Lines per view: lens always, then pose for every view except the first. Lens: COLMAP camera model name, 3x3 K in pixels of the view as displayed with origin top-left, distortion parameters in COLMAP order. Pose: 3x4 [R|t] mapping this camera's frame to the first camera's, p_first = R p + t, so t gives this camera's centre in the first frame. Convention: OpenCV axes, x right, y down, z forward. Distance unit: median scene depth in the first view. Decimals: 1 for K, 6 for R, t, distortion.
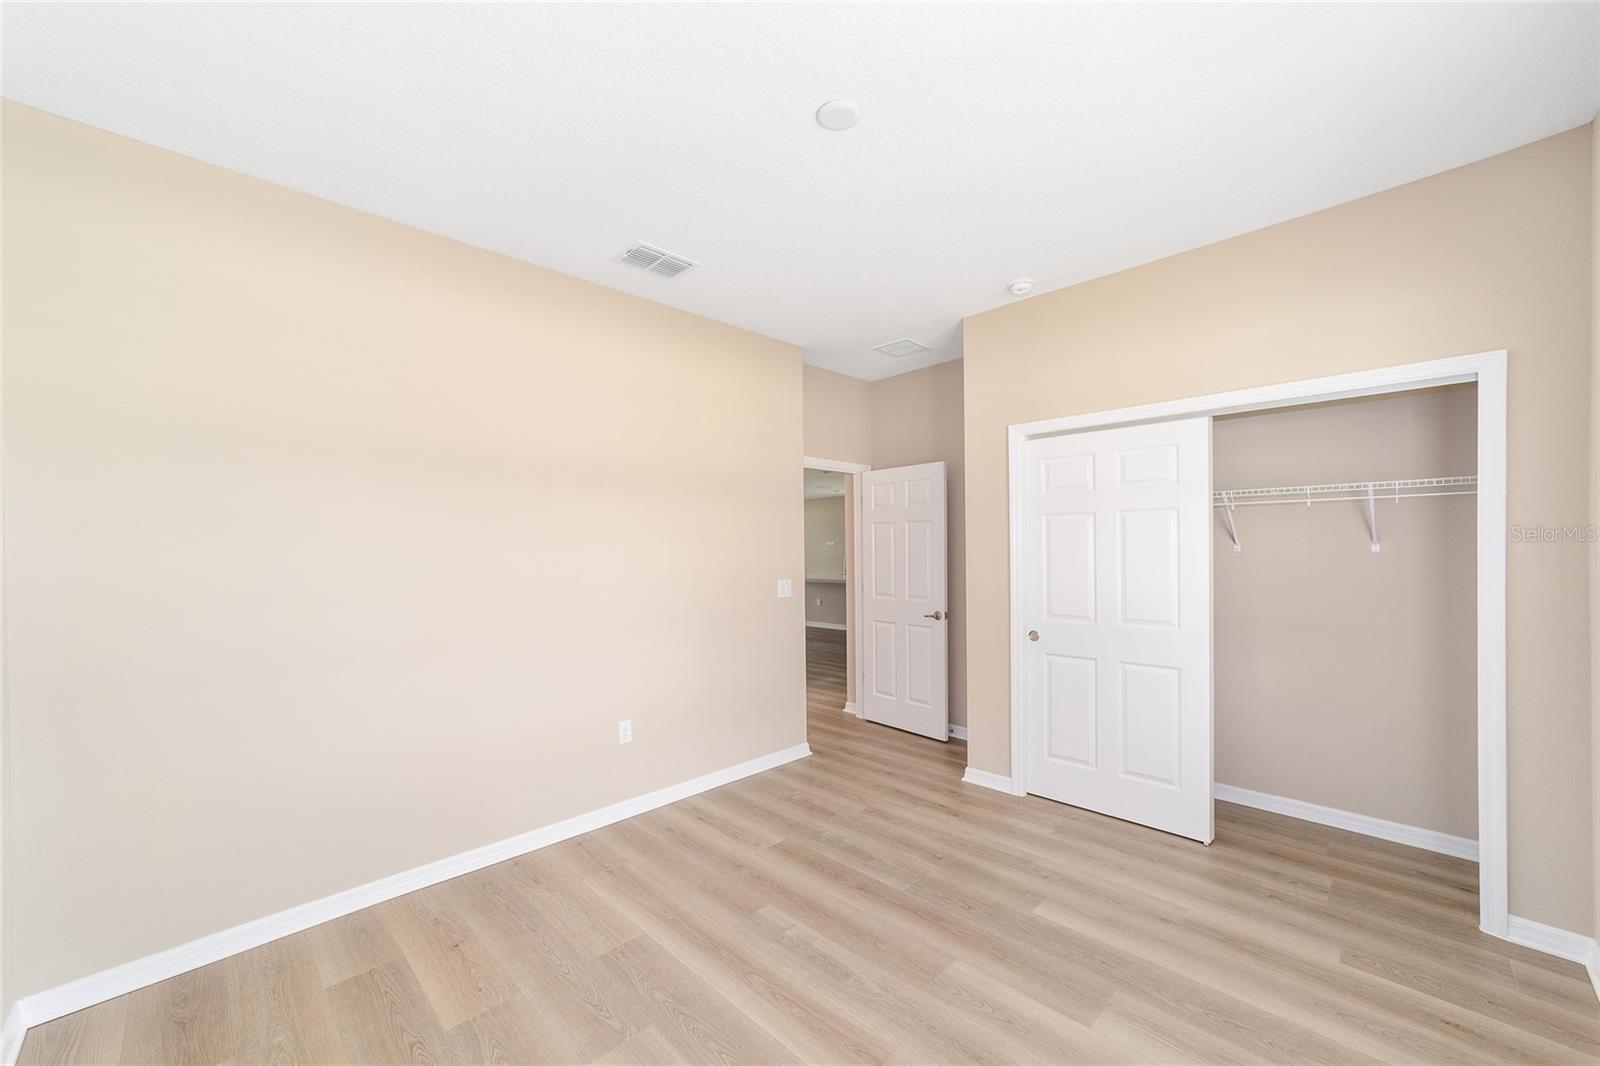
lens RADIAL K [[609.4, 0, 800.8], [0, 609.4, 540.2], [0, 0, 1]] dist [0.009437, 0.000140]
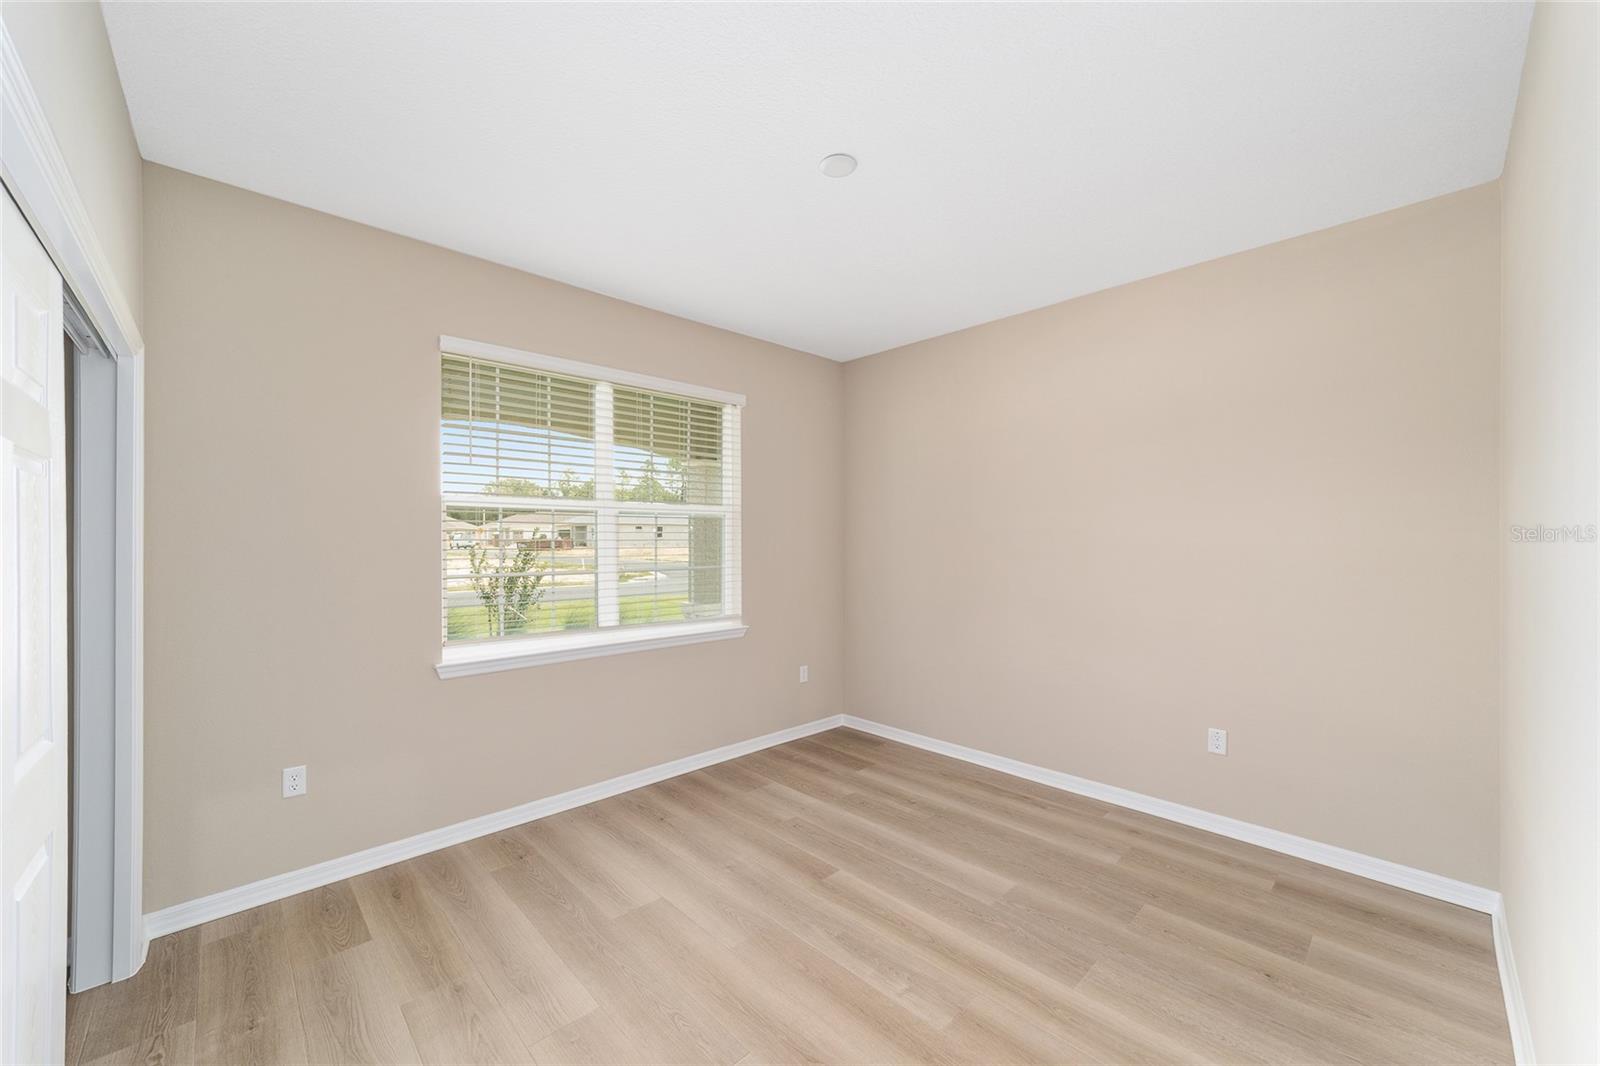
lens RADIAL K [[609.4, 0, 799.5], [0, 609.4, 536.7], [0, 0, 1]] dist [0.009437, 0.000140]
pose [[-0.999657, 0.012867, 0.022789, 0.103675], [0.012656, 0.999876, -0.009371, 0.012323], [-0.022907, -0.009079, -0.999696, 1.942385]]
